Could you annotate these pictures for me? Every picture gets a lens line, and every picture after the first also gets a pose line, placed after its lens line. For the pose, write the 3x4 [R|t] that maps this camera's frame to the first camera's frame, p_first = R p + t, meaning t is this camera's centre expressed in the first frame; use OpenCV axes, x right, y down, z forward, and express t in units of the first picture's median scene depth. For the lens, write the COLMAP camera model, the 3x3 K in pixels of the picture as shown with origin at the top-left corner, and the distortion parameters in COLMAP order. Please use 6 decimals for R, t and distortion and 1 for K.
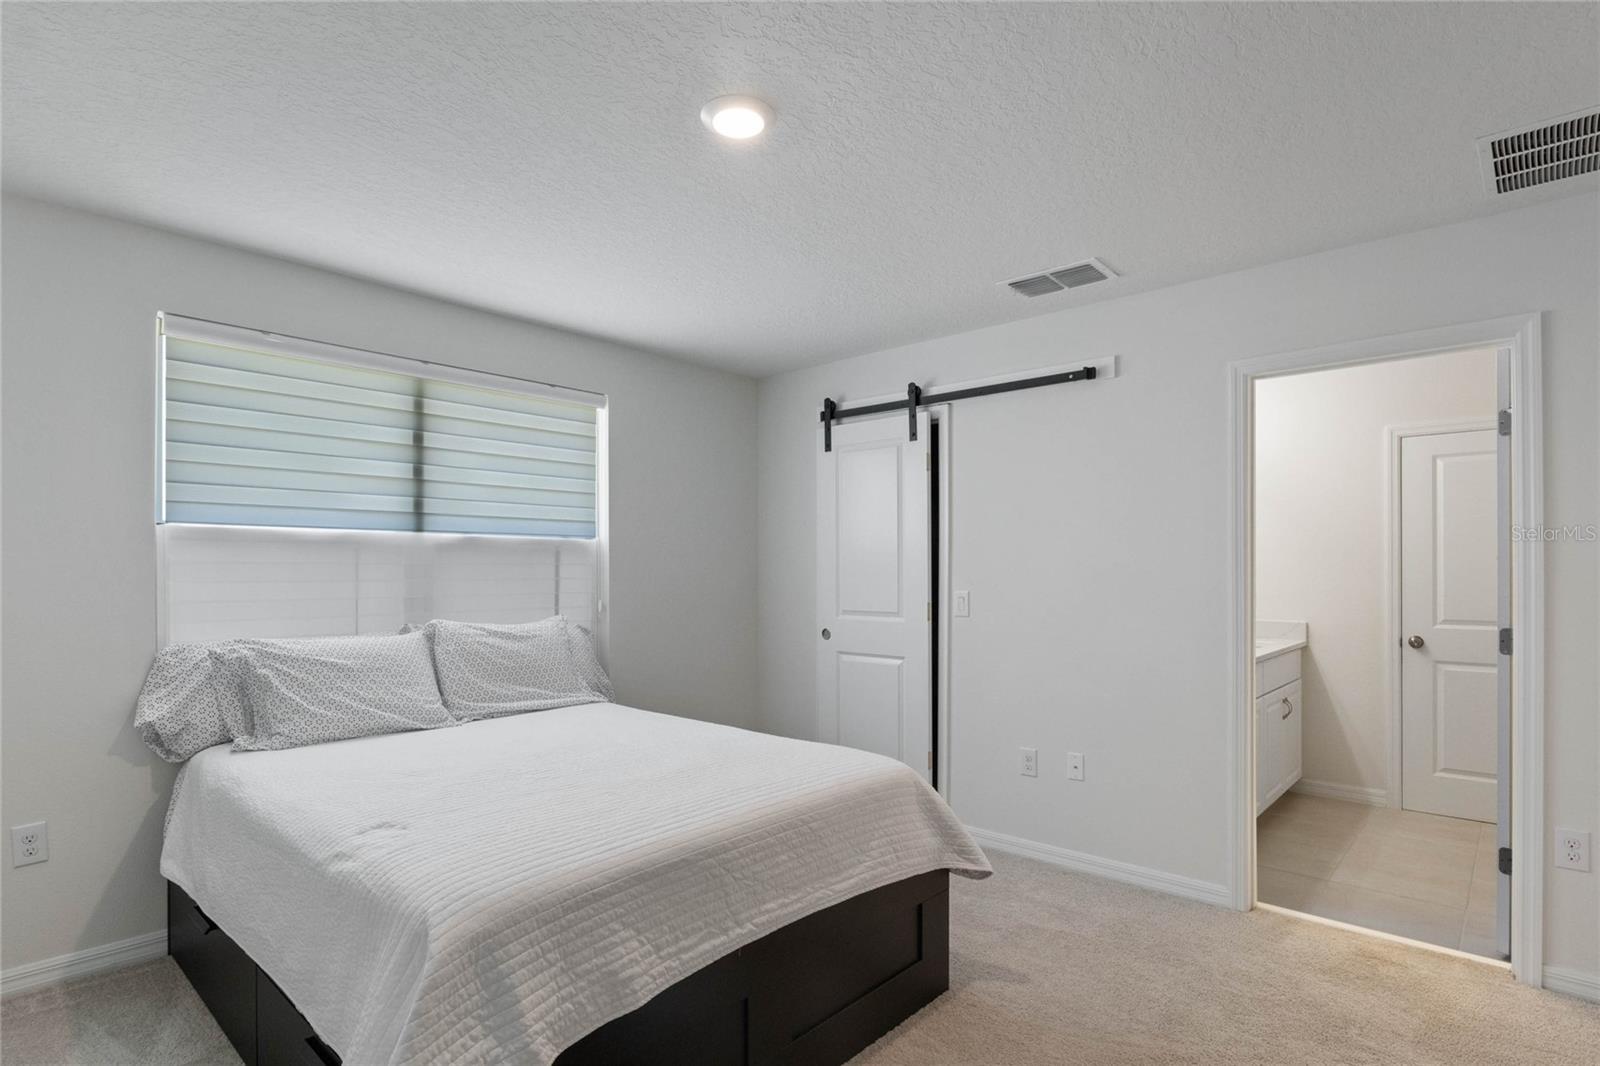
lens RADIAL K [[819.1, 0, 801.0], [0, 819.1, 549.6], [0, 0, 1]] dist [-0.001200, -0.000478]
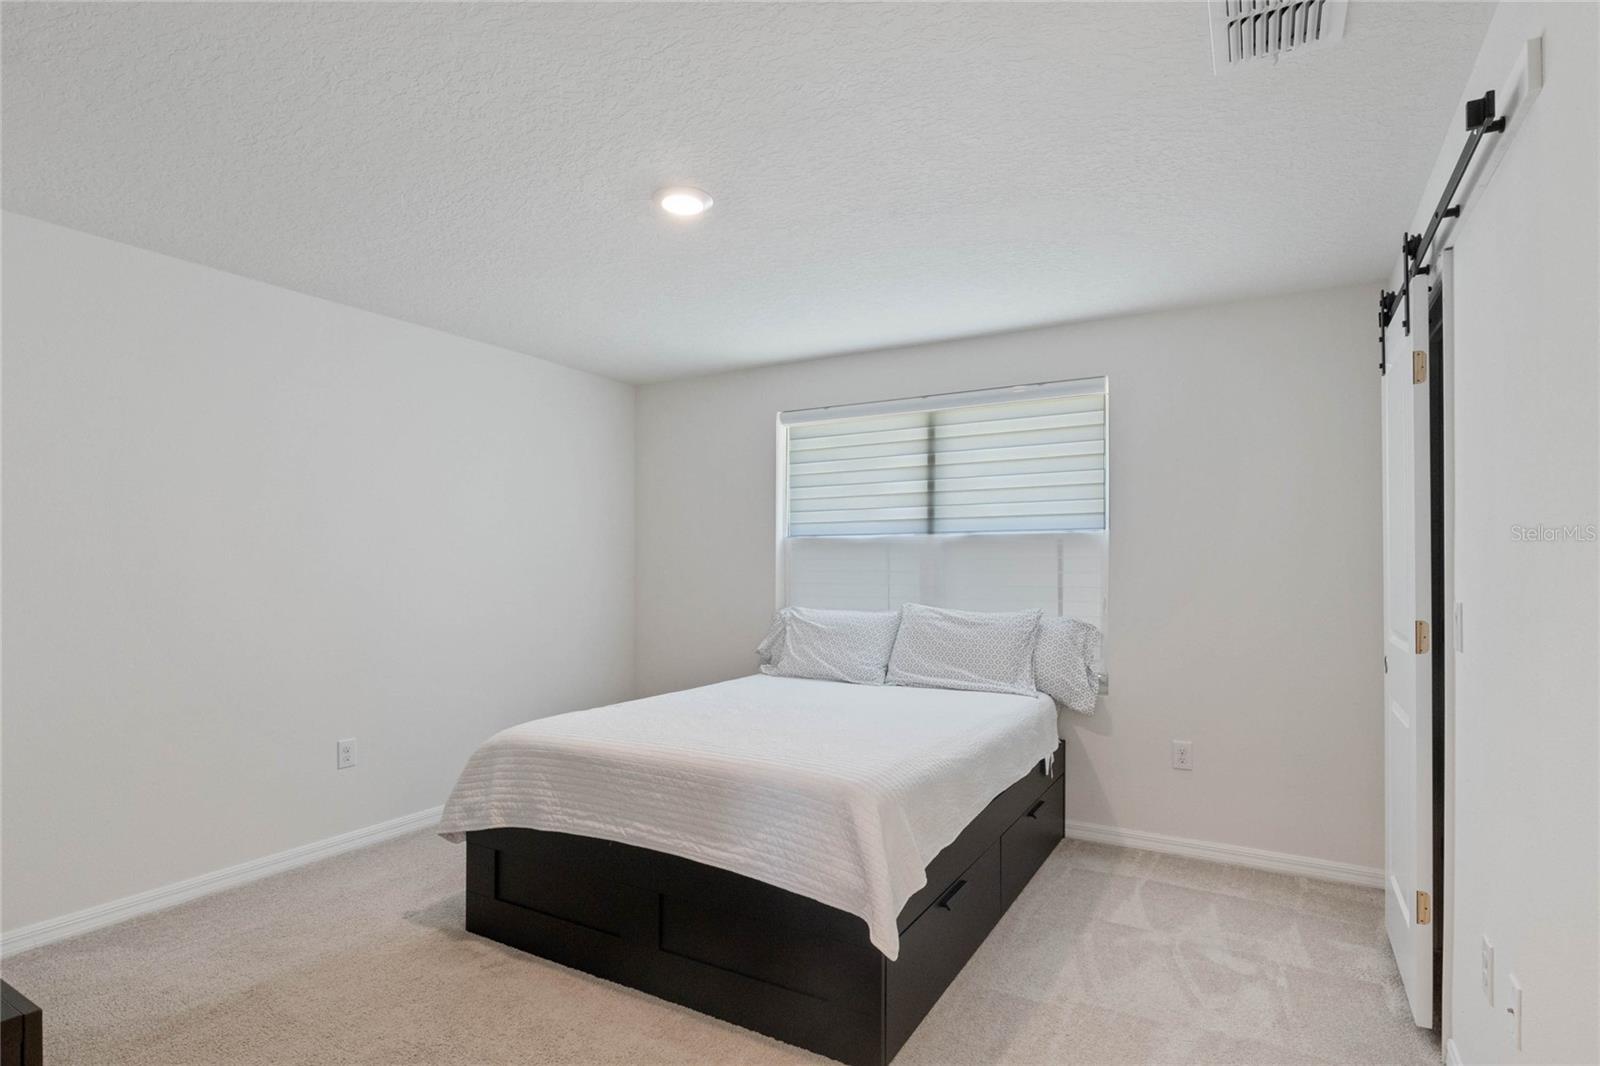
lens RADIAL K [[803.9, 0, 800.0], [0, 803.9, 533.0], [0, 0, 1]] dist [-0.003836, -0.000845]
pose [[0.198015, -0.042058, -0.979296, 1.109750], [0.024843, 0.998973, -0.037879, 0.029892], [0.979884, -0.016828, 0.198857, 0.887431]]
